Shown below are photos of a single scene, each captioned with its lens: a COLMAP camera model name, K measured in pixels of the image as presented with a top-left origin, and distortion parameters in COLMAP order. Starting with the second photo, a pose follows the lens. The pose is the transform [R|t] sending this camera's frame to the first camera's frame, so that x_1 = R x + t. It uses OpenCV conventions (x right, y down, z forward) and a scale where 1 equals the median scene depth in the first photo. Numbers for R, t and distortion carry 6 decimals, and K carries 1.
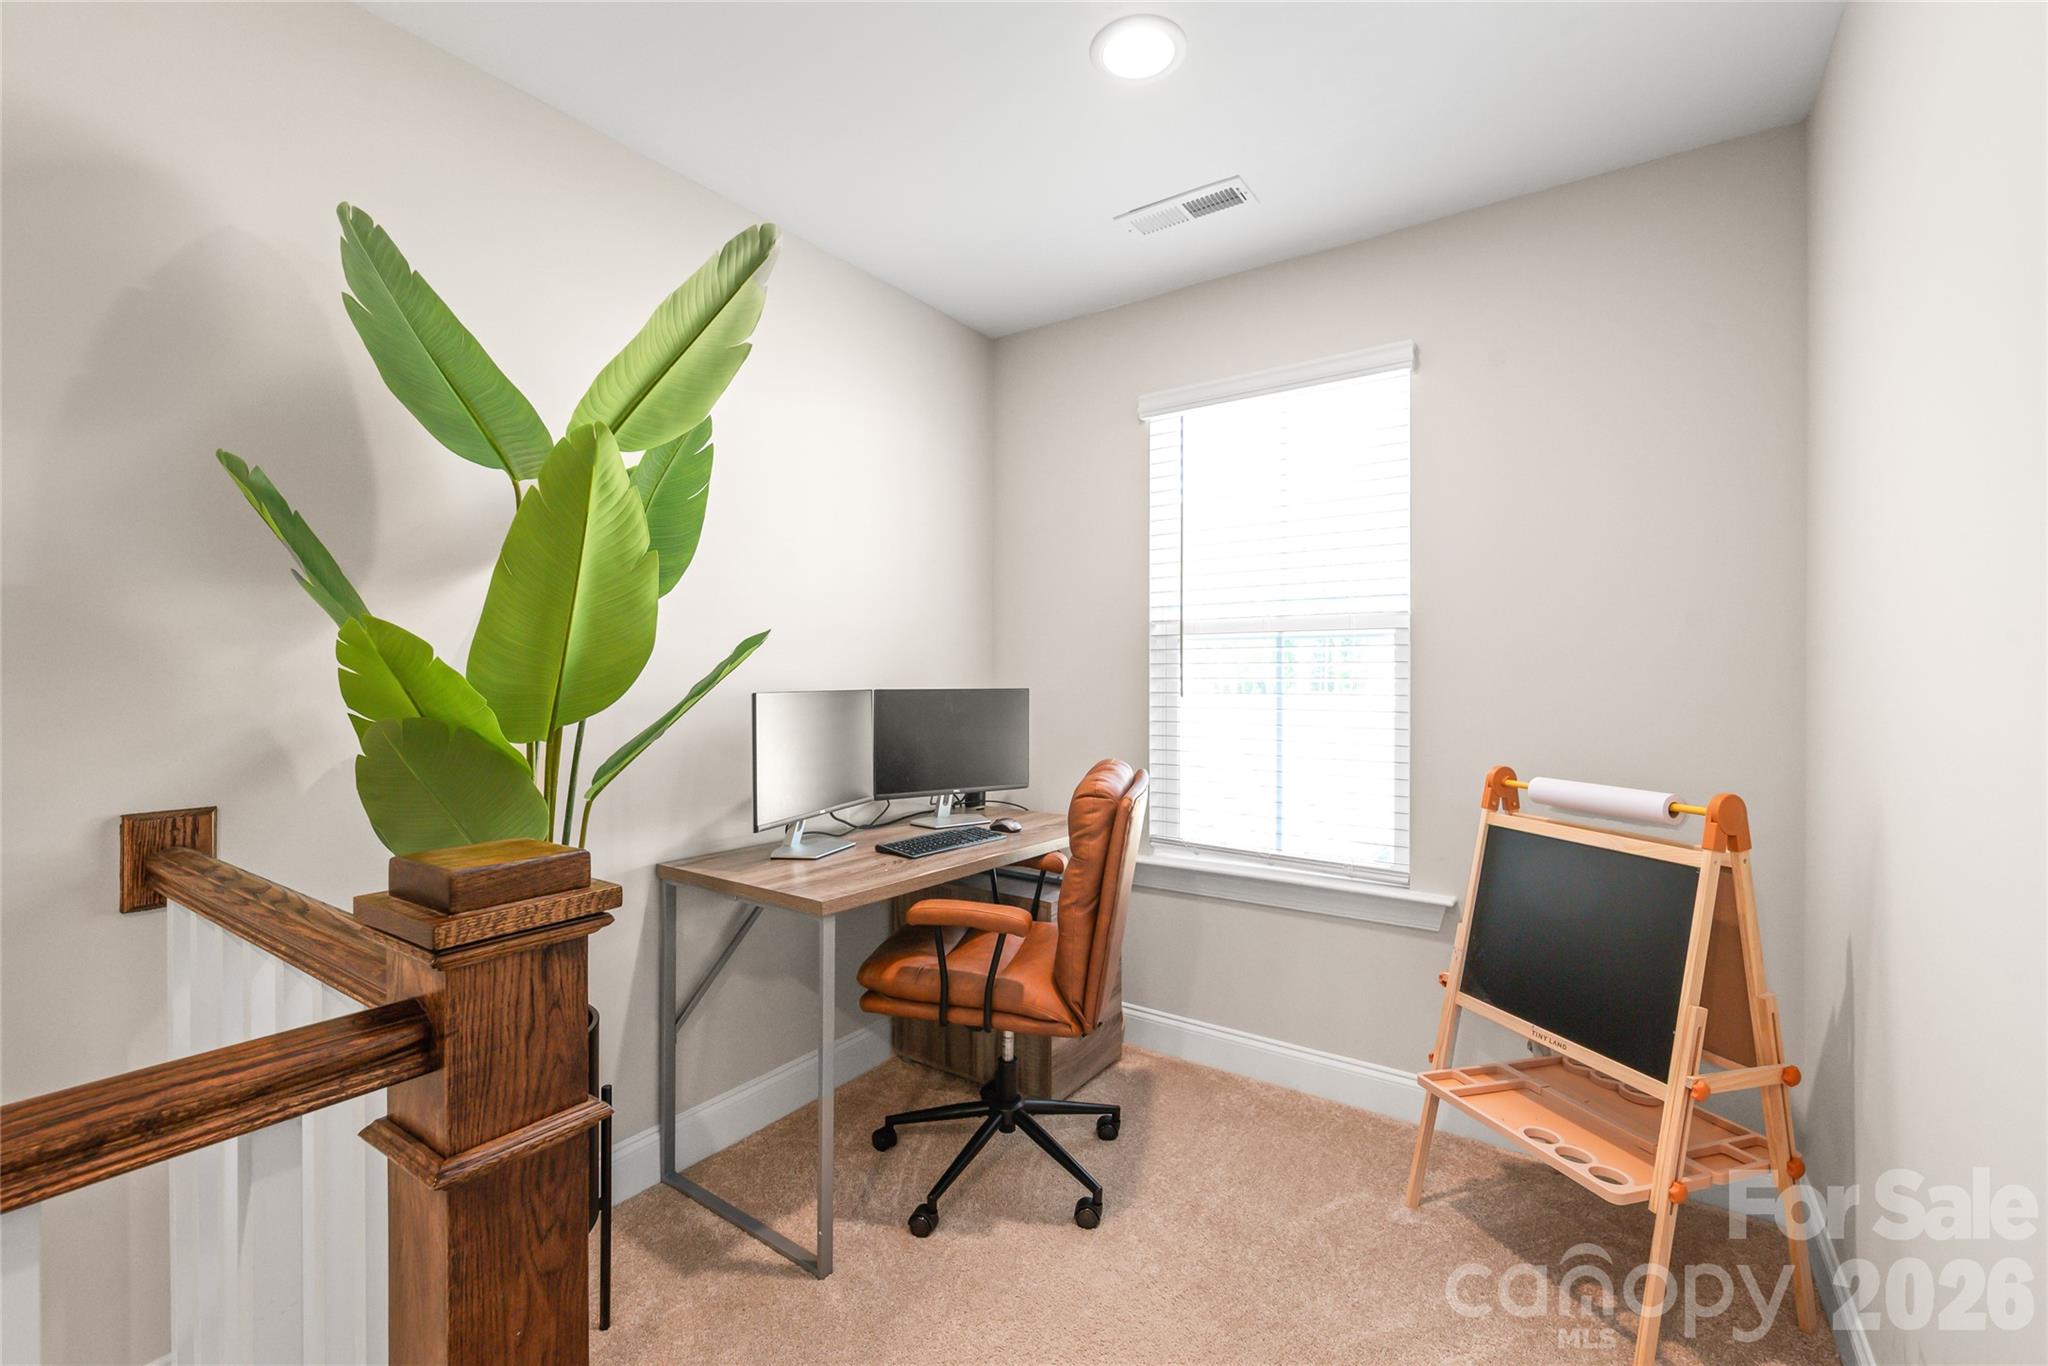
lens RADIAL K [[876.5, 0, 1027.2], [0, 876.5, 666.9], [0, 0, 1]] dist [-0.000866, -0.000449]
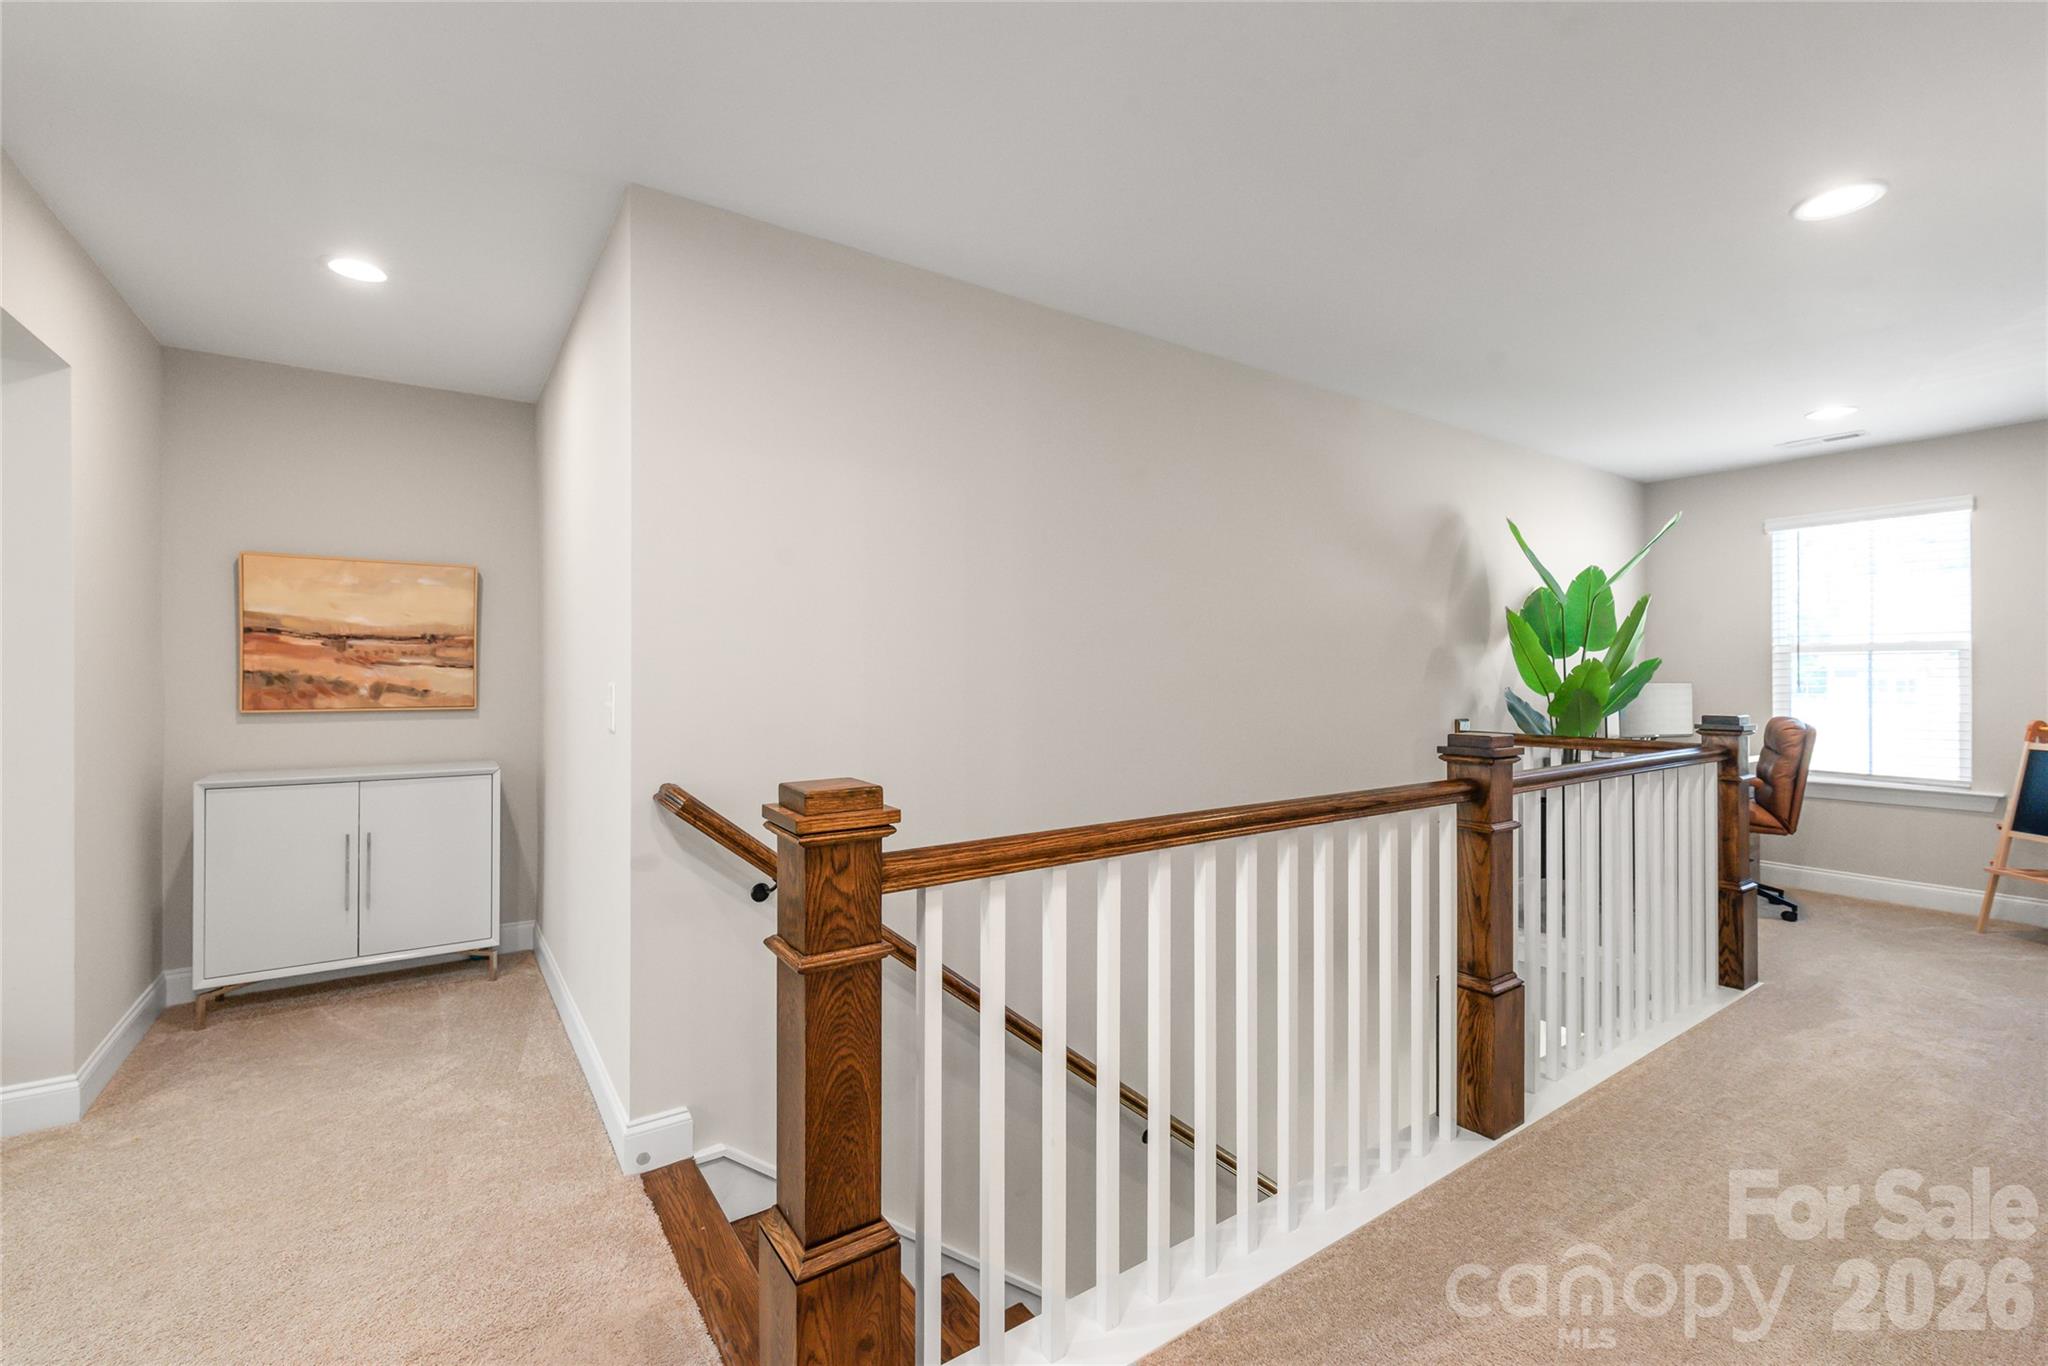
lens RADIAL K [[876.5, 0, 1027.2], [0, 876.5, 666.9], [0, 0, 1]] dist [-0.000866, -0.000449]
pose [[0.938476, 0.004160, -0.345319, -0.814760], [-0.006401, 0.999965, -0.005351, 0.014360], [0.345285, 0.007233, 0.938470, -1.456463]]
